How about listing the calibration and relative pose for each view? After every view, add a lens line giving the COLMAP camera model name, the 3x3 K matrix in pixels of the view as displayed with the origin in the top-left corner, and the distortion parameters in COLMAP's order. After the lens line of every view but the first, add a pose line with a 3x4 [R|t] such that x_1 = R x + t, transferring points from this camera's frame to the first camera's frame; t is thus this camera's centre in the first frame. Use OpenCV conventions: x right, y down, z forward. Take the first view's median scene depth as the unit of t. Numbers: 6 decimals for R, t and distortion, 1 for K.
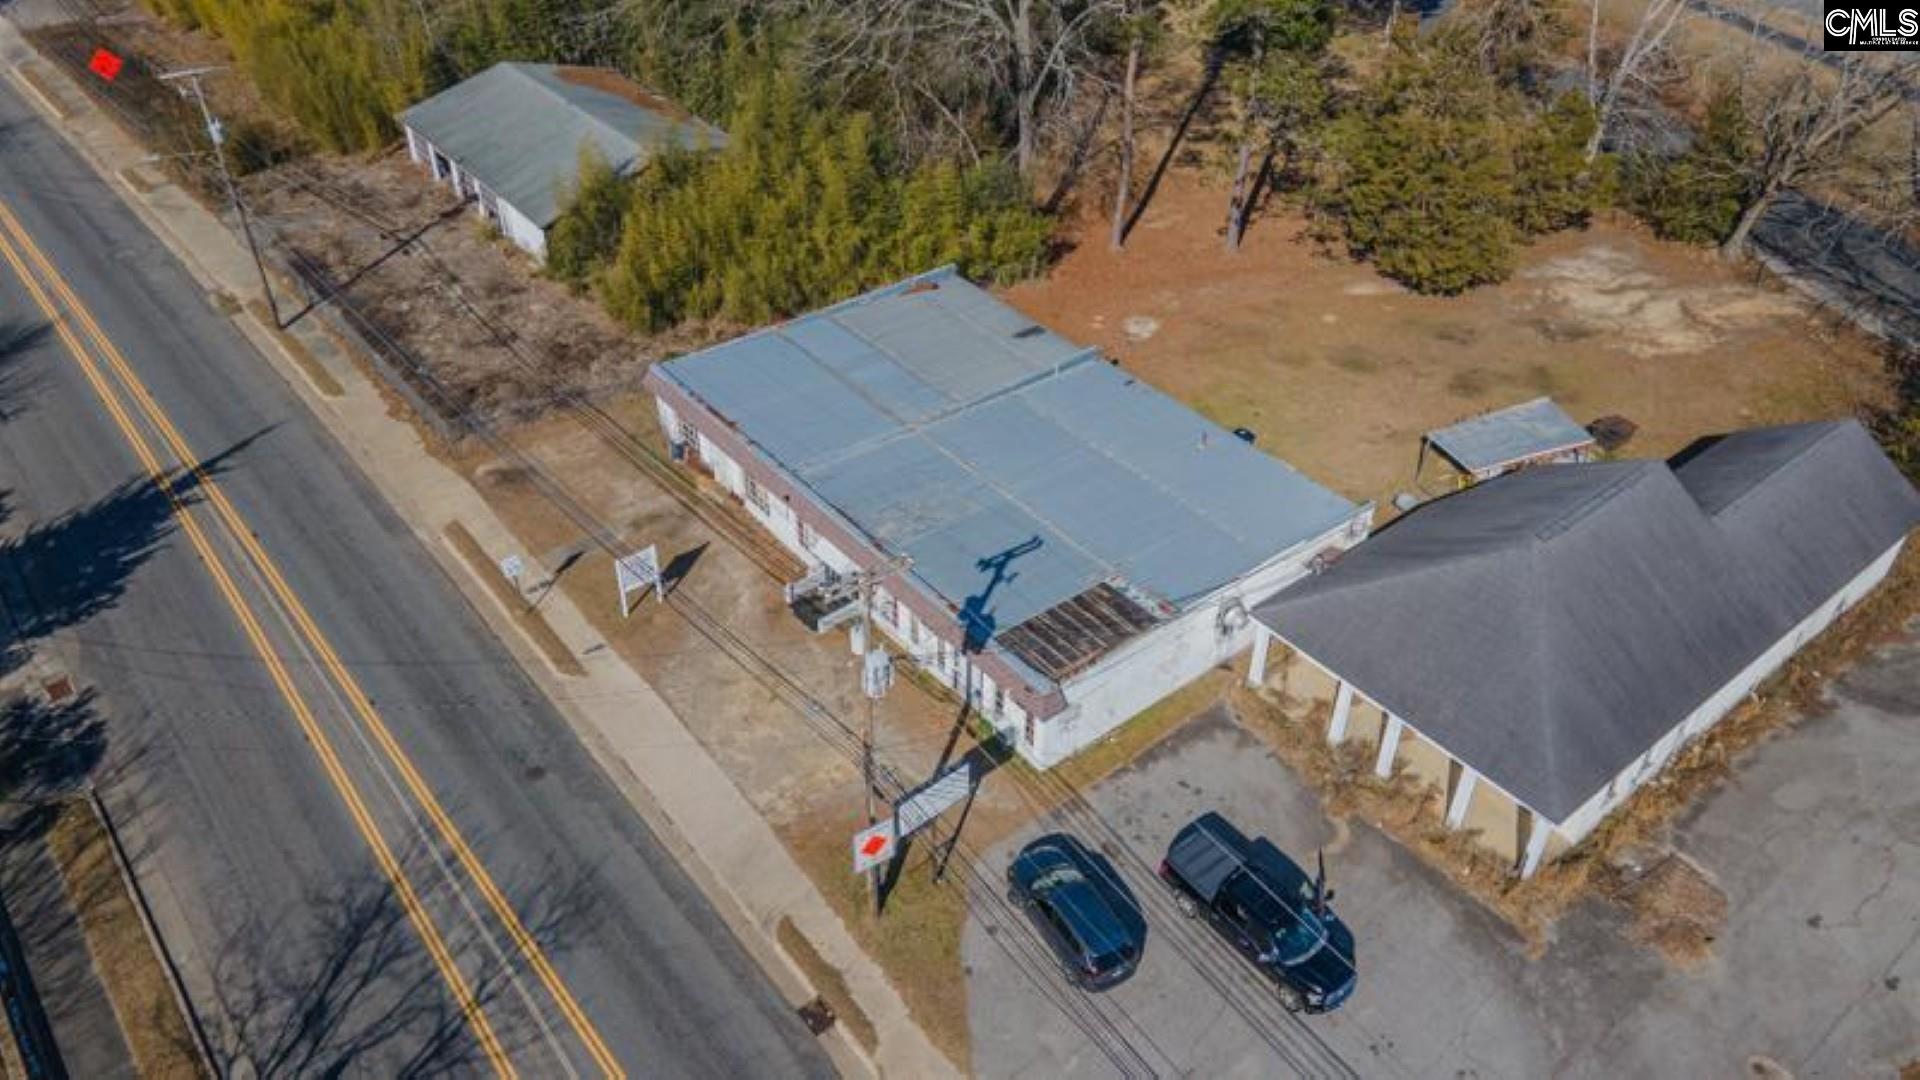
lens RADIAL K [[1391.8, 0, 956.4], [0, 1391.8, 517.3], [0, 0, 1]] dist [0.012901, 0.062179]
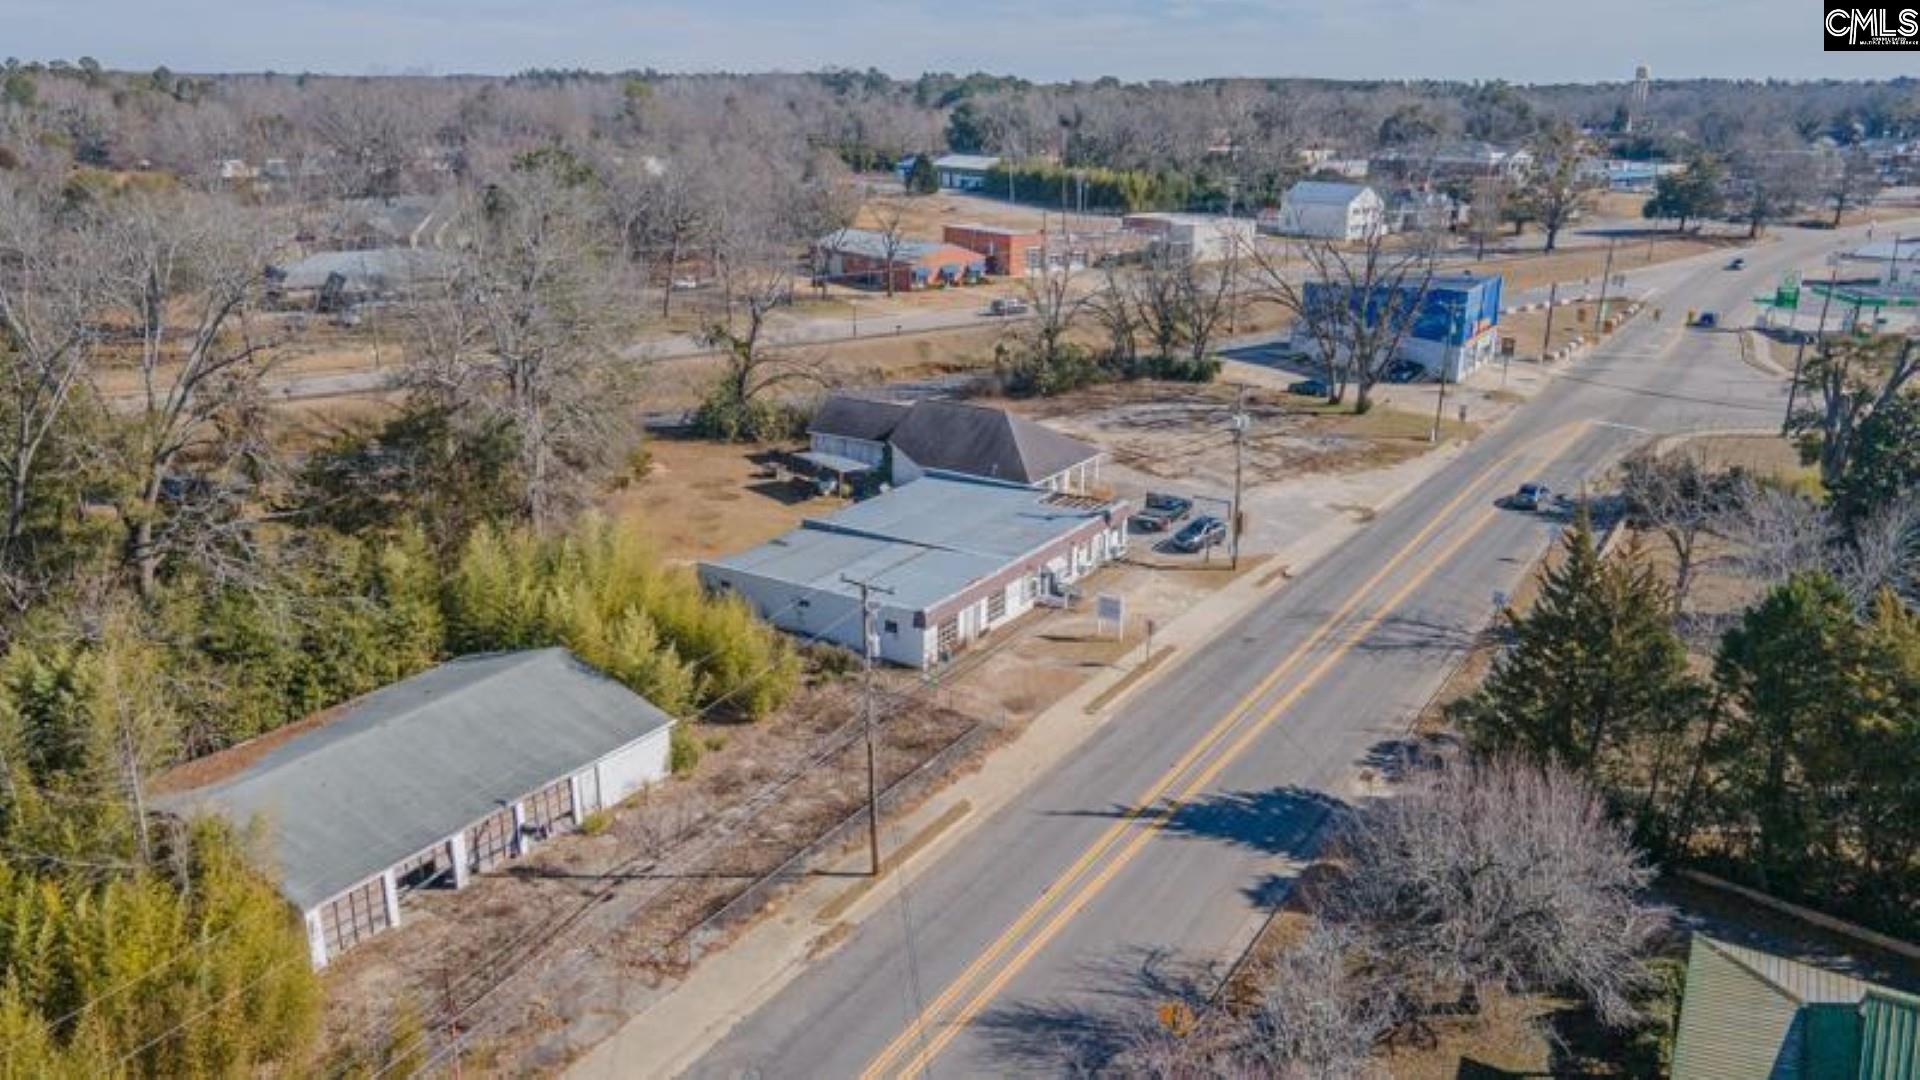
lens RADIAL K [[1391.8, 0, 956.4], [0, 1391.8, 517.3], [0, 0, 1]] dist [0.012901, 0.062179]
pose [[-0.321534, -0.290136, 0.901353, -1.510131], [0.558816, 0.710318, 0.427987, -0.780647], [-0.764421, 0.641303, -0.066258, 1.130671]]
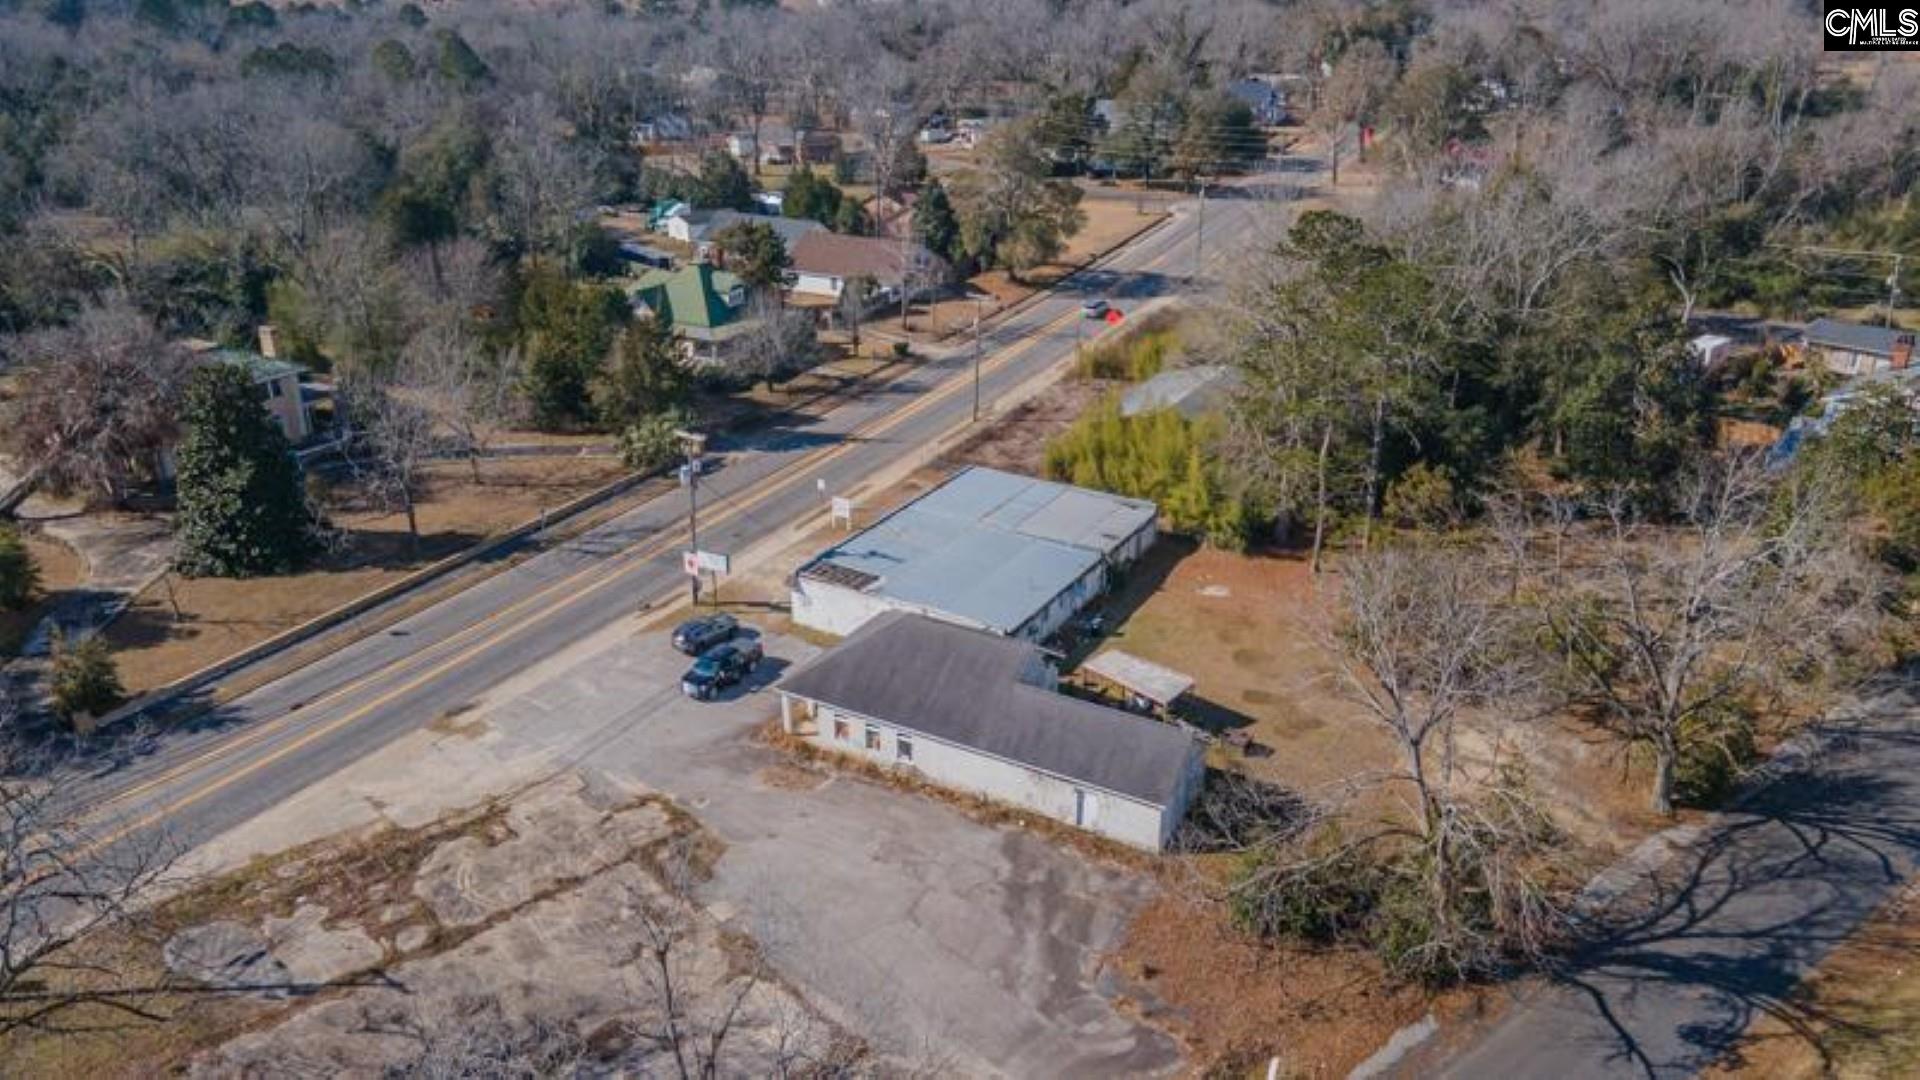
lens RADIAL K [[1391.8, 0, 956.4], [0, 1391.8, 517.3], [0, 0, 1]] dist [0.012901, 0.062179]
pose [[0.361796, 0.341361, -0.867512, 1.660656], [-0.560535, 0.823209, 0.090156, -0.237971], [0.744919, 0.453652, 0.489179, 0.078721]]
